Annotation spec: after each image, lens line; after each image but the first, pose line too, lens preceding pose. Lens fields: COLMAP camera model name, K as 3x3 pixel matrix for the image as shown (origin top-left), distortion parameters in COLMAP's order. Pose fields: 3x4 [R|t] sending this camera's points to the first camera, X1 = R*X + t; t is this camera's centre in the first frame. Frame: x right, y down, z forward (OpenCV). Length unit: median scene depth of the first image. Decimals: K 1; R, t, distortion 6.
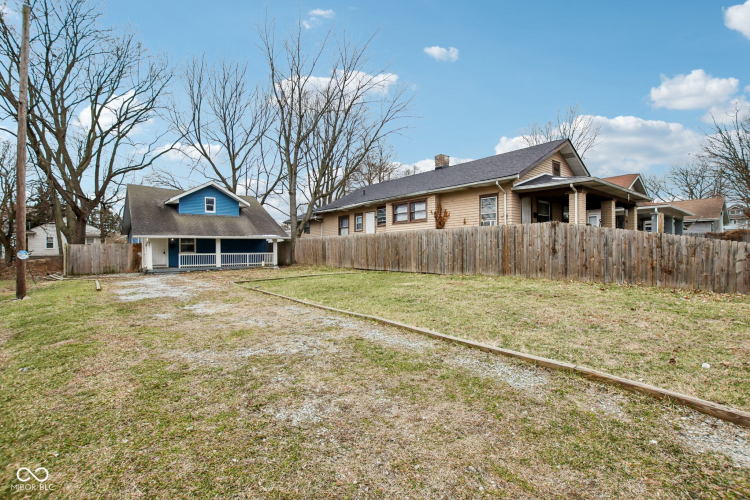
lens RADIAL K [[350.1, 0, 377.3], [0, 350.1, 250.5], [0, 0, 1]] dist [-0.032435, 0.001898]
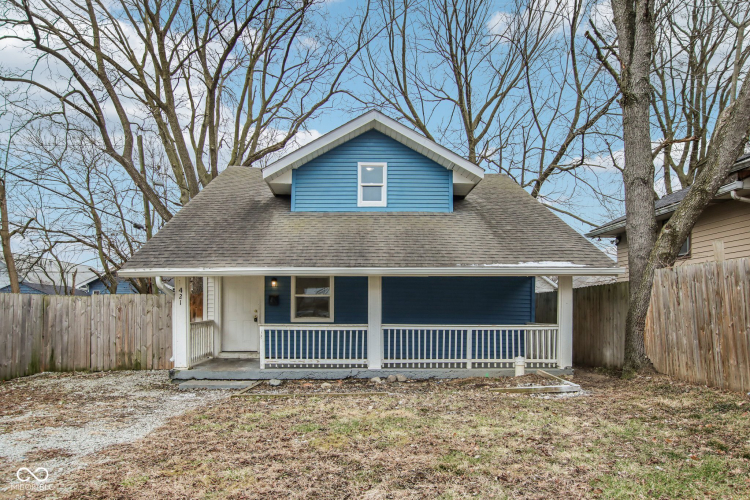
lens RADIAL K [[468.6, 0, 370.8], [0, 468.6, 307.3], [0, 0, 1]] dist [-0.009574, -0.000785]
pose [[0.789944, 0.009000, -0.613113, -0.188389], [-0.008686, 0.999956, 0.003487, -0.008292], [0.613118, 0.002571, 0.789987, 0.615284]]
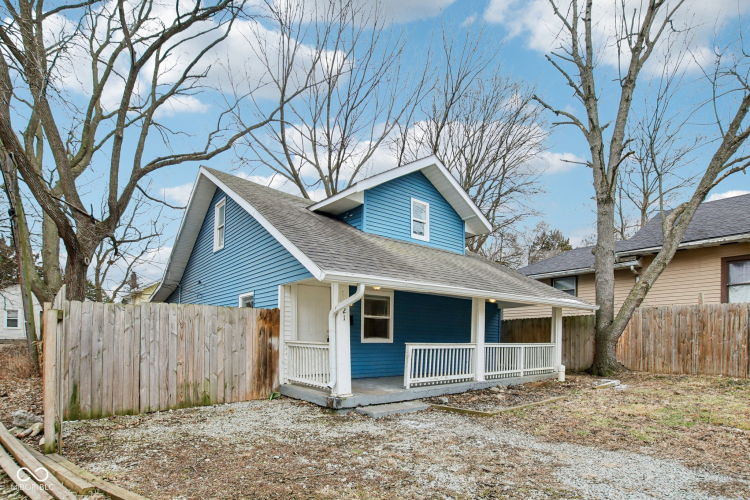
lens RADIAL K [[386.2, 0, 374.0], [0, 386.2, 340.3], [0, 0, 1]] dist [-0.028630, 0.000143]
pose [[0.999882, 0.013729, -0.006880, -0.516716], [-0.013740, 0.999904, -0.001598, 0.006615], [0.006857, 0.001693, 0.999975, 0.554076]]
